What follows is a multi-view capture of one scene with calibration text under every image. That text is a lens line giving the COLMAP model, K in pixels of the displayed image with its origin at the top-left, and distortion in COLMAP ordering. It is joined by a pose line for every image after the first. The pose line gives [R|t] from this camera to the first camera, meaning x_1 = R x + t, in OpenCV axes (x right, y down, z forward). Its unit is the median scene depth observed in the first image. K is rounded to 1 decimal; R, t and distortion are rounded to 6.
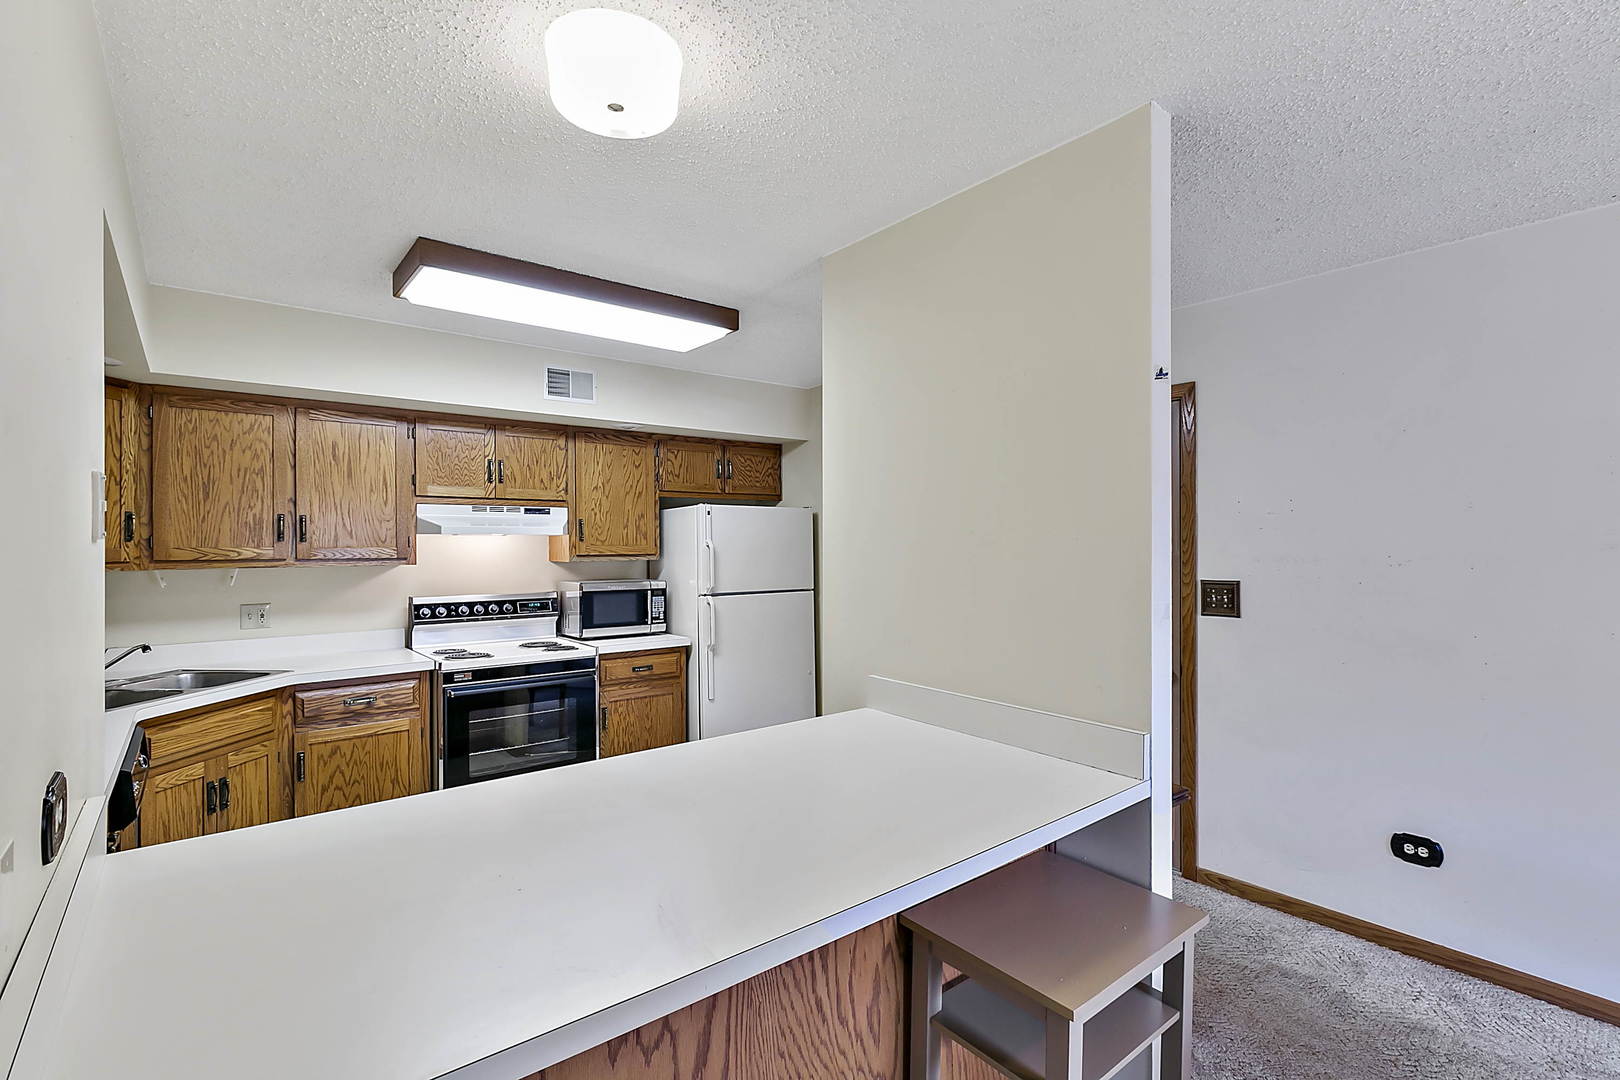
lens RADIAL K [[749.8, 0, 810.4], [0, 749.8, 548.3], [0, 0, 1]] dist [0.004463, -0.001239]
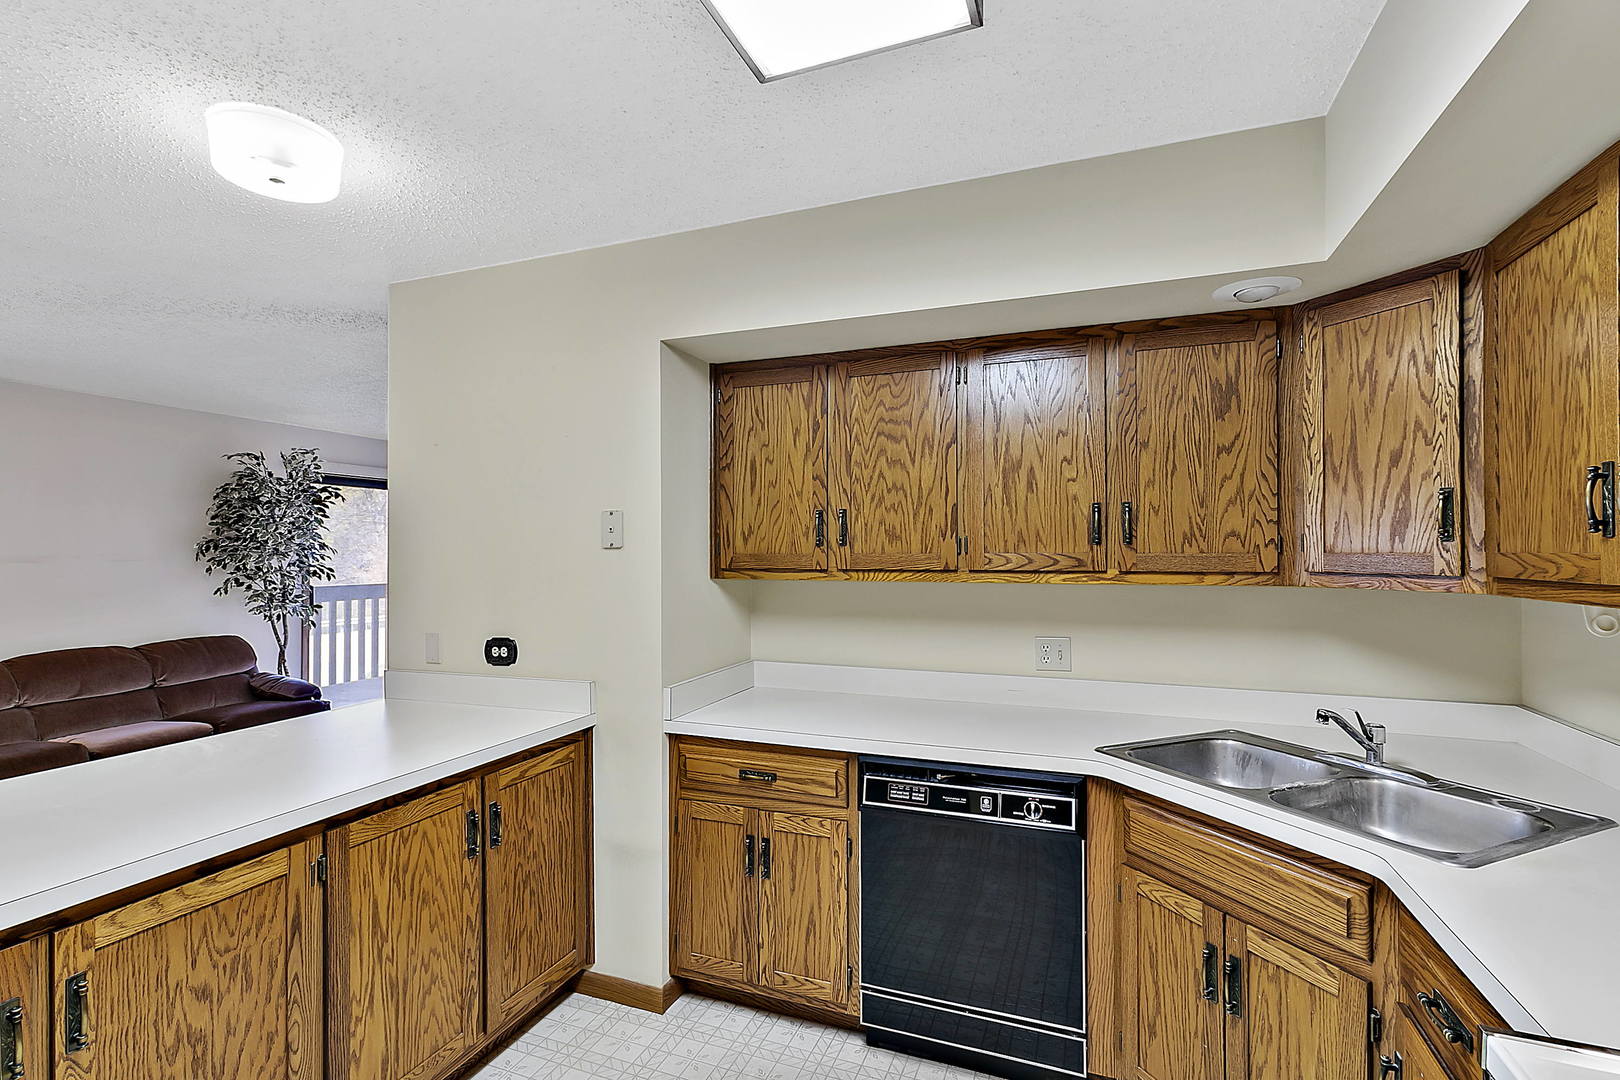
lens RADIAL K [[749.8, 0, 810.4], [0, 749.8, 548.3], [0, 0, 1]] dist [0.004463, -0.001239]
pose [[-0.868587, 0.003931, -0.495520, -0.157294], [0.002581, 0.999991, 0.003408, -0.004844], [0.495529, 0.001681, -0.868590, 0.939594]]
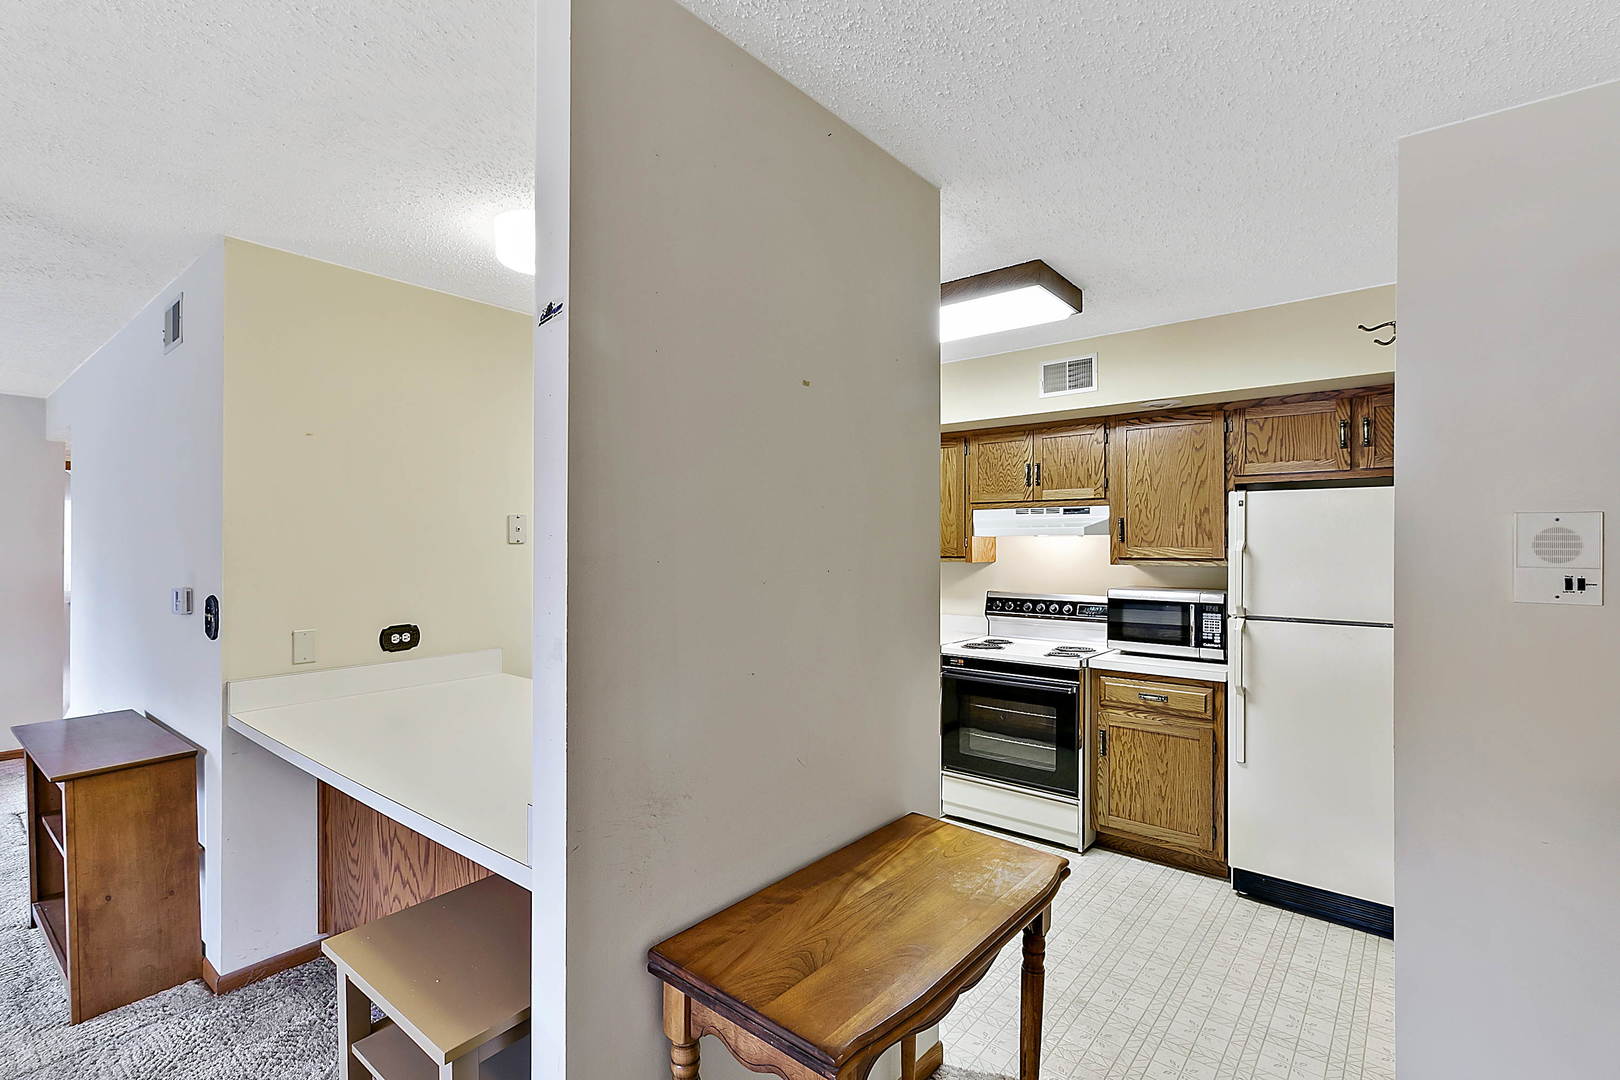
lens RADIAL K [[753.6, 0, 806.6], [0, 753.6, 541.3], [0, 0, 1]] dist [0.003719, 0.000241]
pose [[0.199378, 0.001339, -0.979922, 0.527206], [-0.007556, 0.999971, -0.000171, -0.007847], [0.979894, 0.007439, 0.199382, 0.476530]]
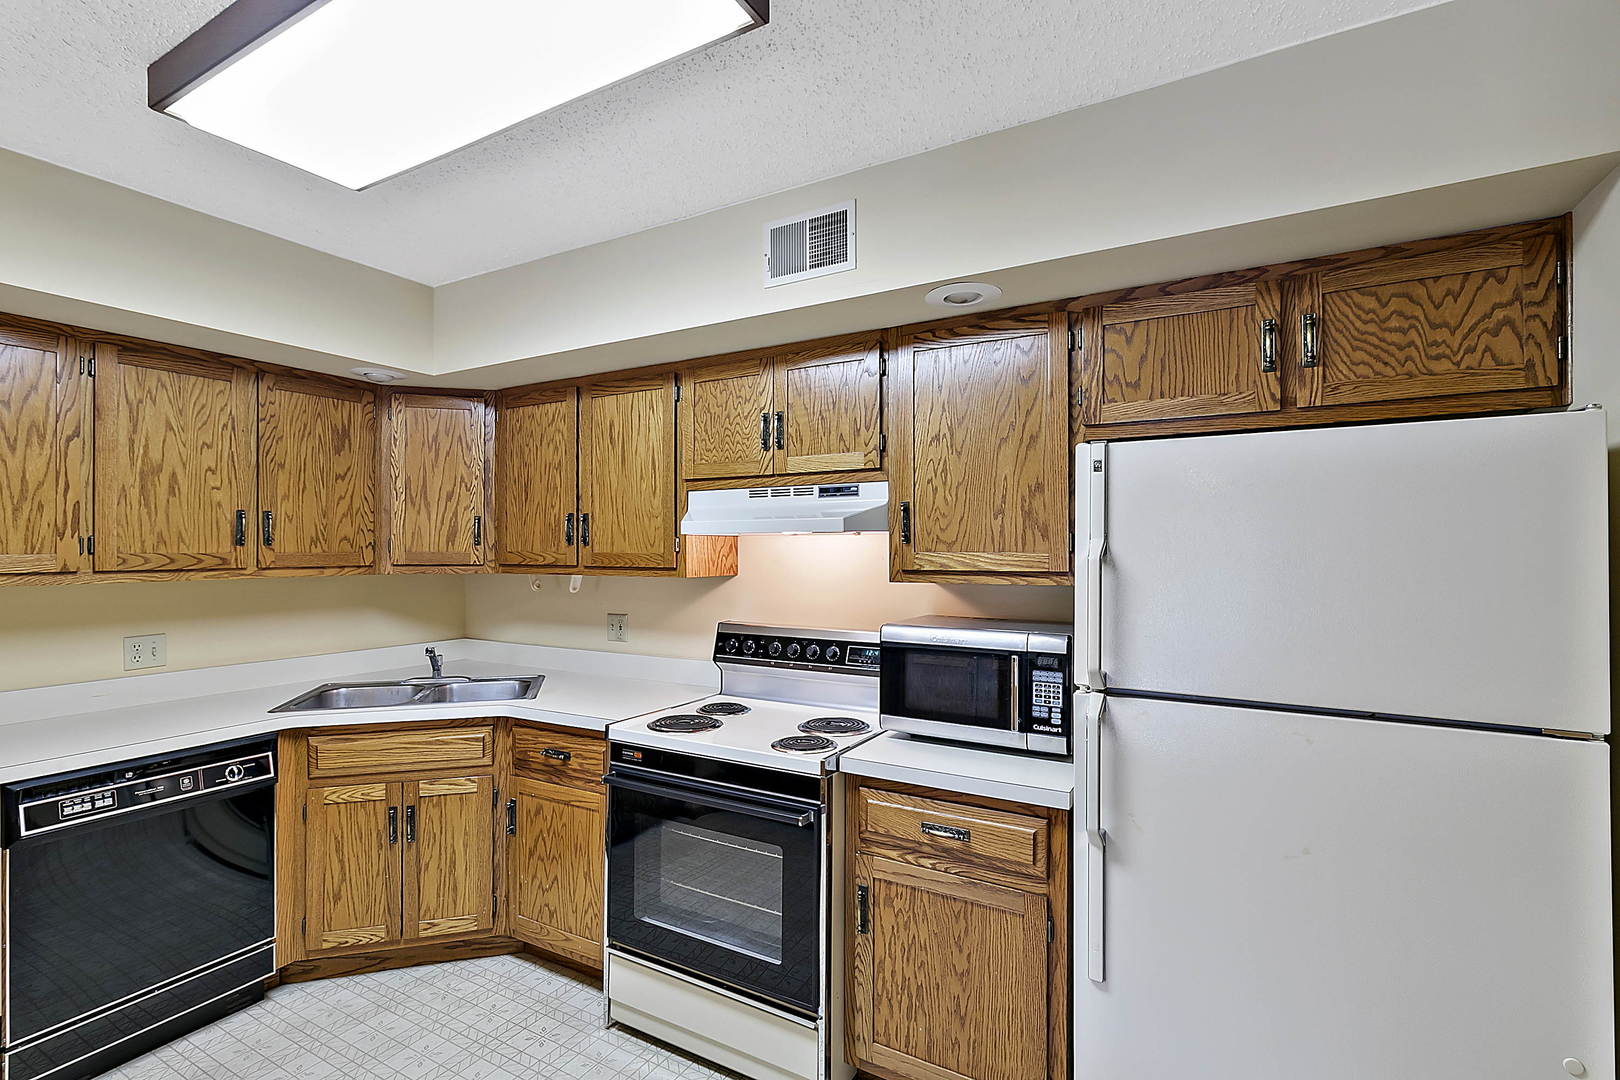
lens RADIAL K [[749.8, 0, 810.4], [0, 749.8, 548.3], [0, 0, 1]] dist [0.004463, -0.001239]
pose [[0.361958, 0.005034, -0.932181, 0.165218], [-0.006339, 0.999976, 0.002939, -0.007774], [0.932173, 0.004845, 0.361981, 0.788889]]
